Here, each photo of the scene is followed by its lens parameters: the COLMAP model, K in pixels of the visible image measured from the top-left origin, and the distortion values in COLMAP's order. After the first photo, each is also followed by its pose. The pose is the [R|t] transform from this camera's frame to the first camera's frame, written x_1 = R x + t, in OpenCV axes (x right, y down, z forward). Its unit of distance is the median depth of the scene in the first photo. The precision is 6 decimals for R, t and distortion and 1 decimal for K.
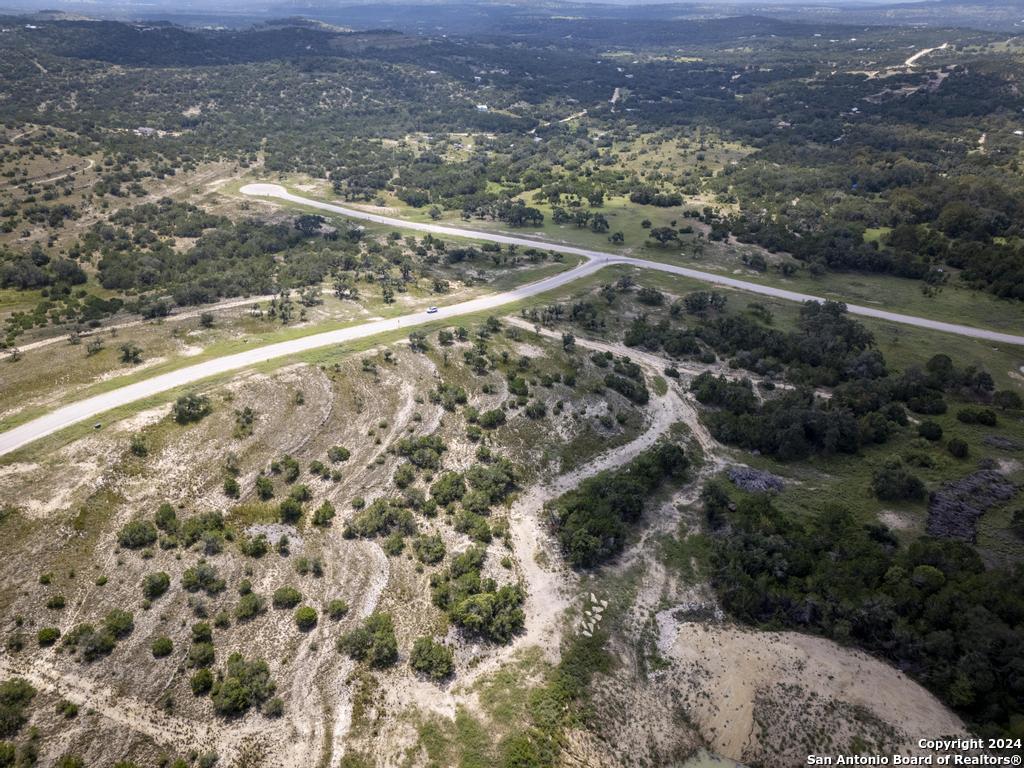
lens RADIAL K [[748.5, 0, 511.2], [0, 748.5, 386.4], [0, 0, 1]] dist [0.075296, -0.068285]
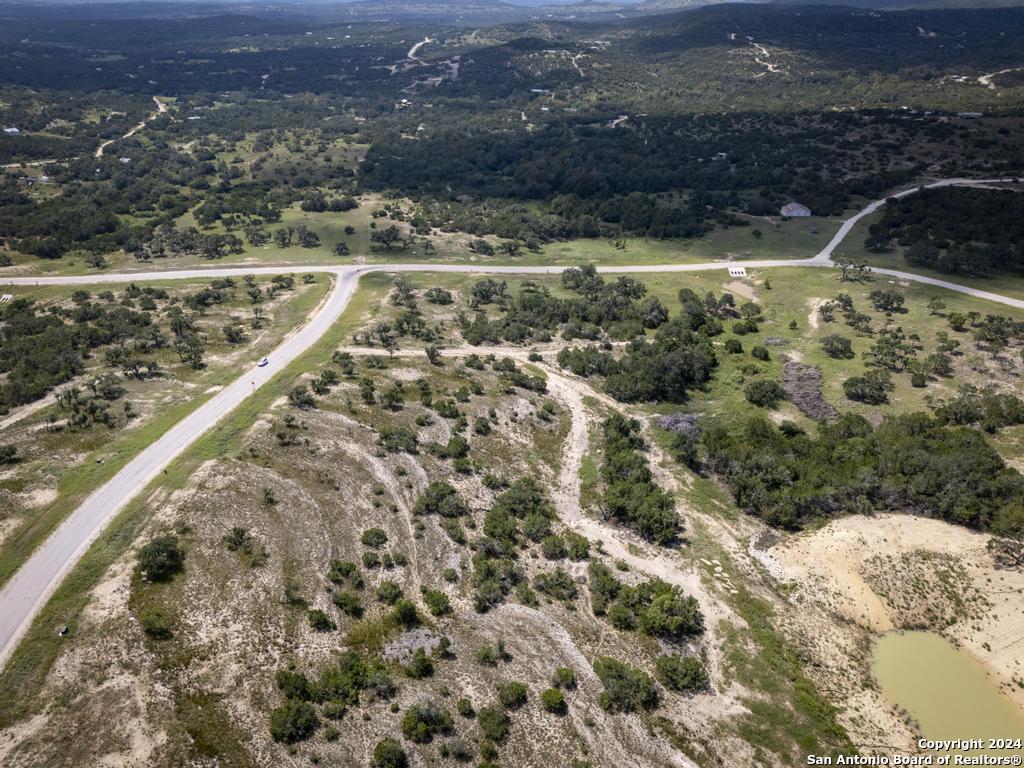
lens RADIAL K [[748.5, 0, 511.2], [0, 748.5, 386.4], [0, 0, 1]] dist [0.075296, -0.068285]
pose [[0.809703, -0.279115, 0.516212, -0.550945], [0.278538, 0.957040, 0.080570, -0.110602], [-0.516524, 0.078547, 0.852662, 0.196374]]
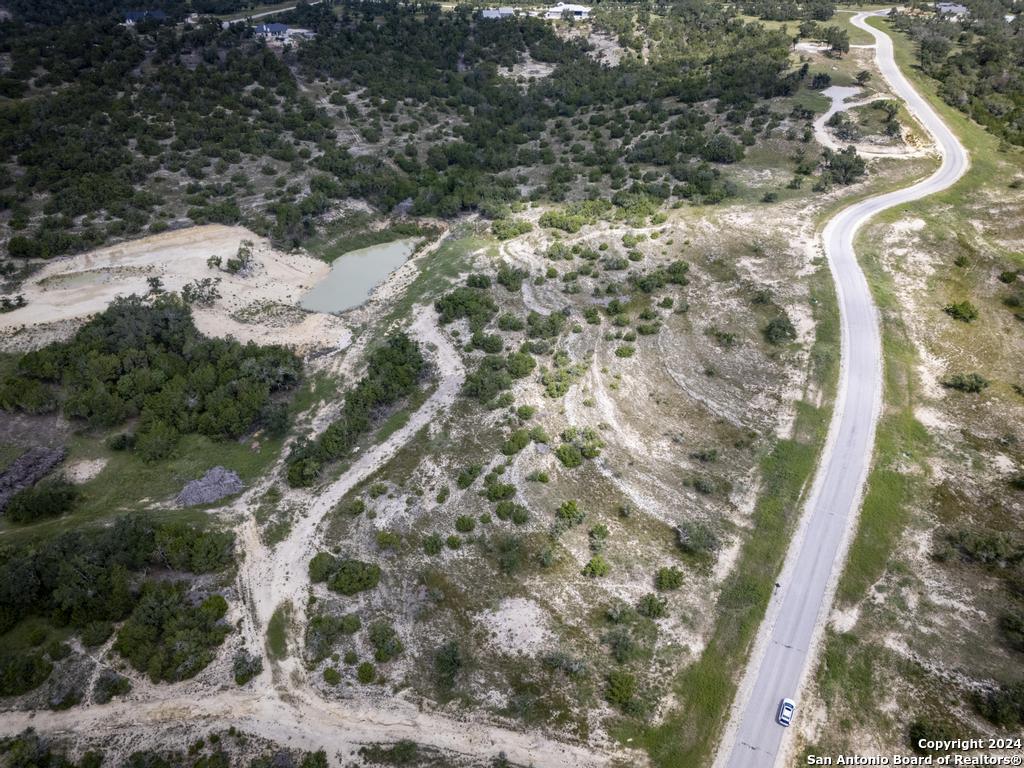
lens RADIAL K [[748.5, 0, 511.2], [0, 748.5, 386.4], [0, 0, 1]] dist [0.075296, -0.068285]
pose [[-0.972078, 0.116379, -0.203764, 0.181827], [-0.121445, 0.493497, 0.861227, -0.900287], [0.200786, 0.861926, -0.465584, 1.688786]]
